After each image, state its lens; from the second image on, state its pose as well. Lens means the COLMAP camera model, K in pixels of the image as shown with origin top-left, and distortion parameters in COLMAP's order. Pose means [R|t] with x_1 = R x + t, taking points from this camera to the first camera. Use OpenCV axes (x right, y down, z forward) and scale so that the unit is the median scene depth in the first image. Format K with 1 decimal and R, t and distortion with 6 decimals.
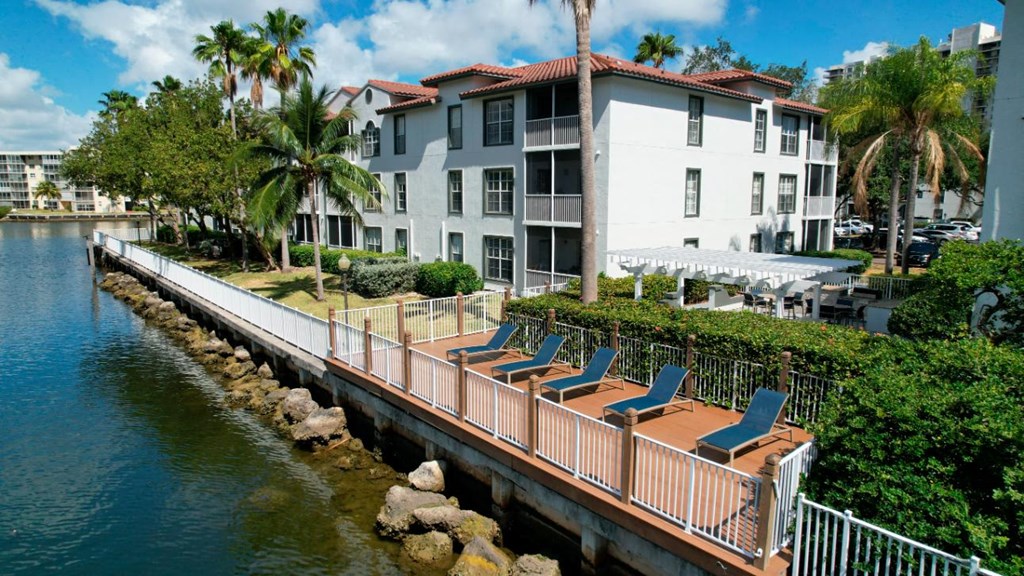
lens RADIAL K [[643.8, 0, 508.5], [0, 643.8, 288.0], [0, 0, 1]] dist [-0.033888, 0.009358]
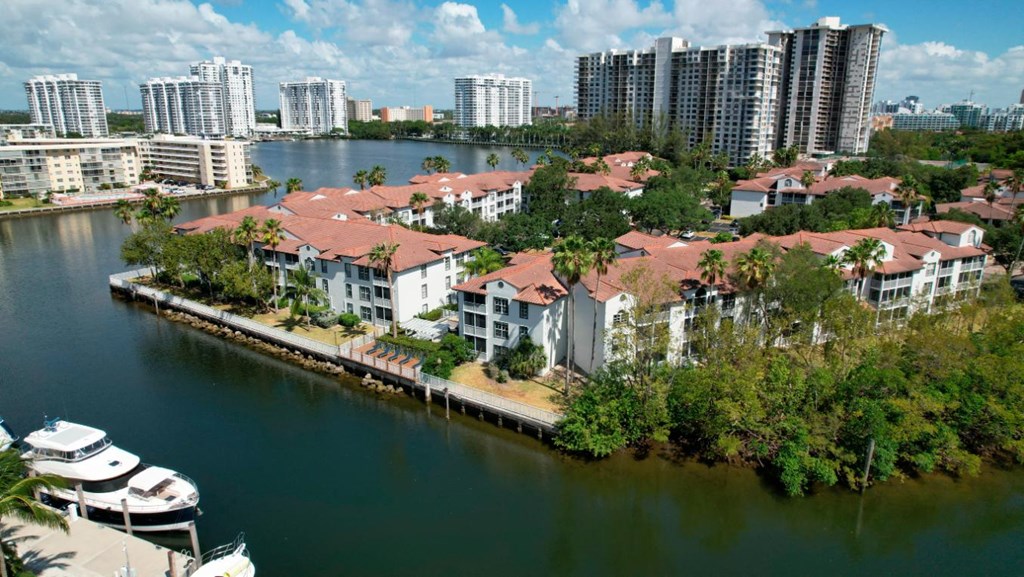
lens RADIAL K [[643.8, 0, 514.7], [0, 643.8, 291.8], [0, 0, 1]] dist [-0.033888, 0.009358]
pose [[0.954088, -0.074549, 0.290101, -0.235033], [0.035057, 0.989668, 0.139023, -0.581349], [-0.297468, -0.122470, 0.946844, -2.279865]]
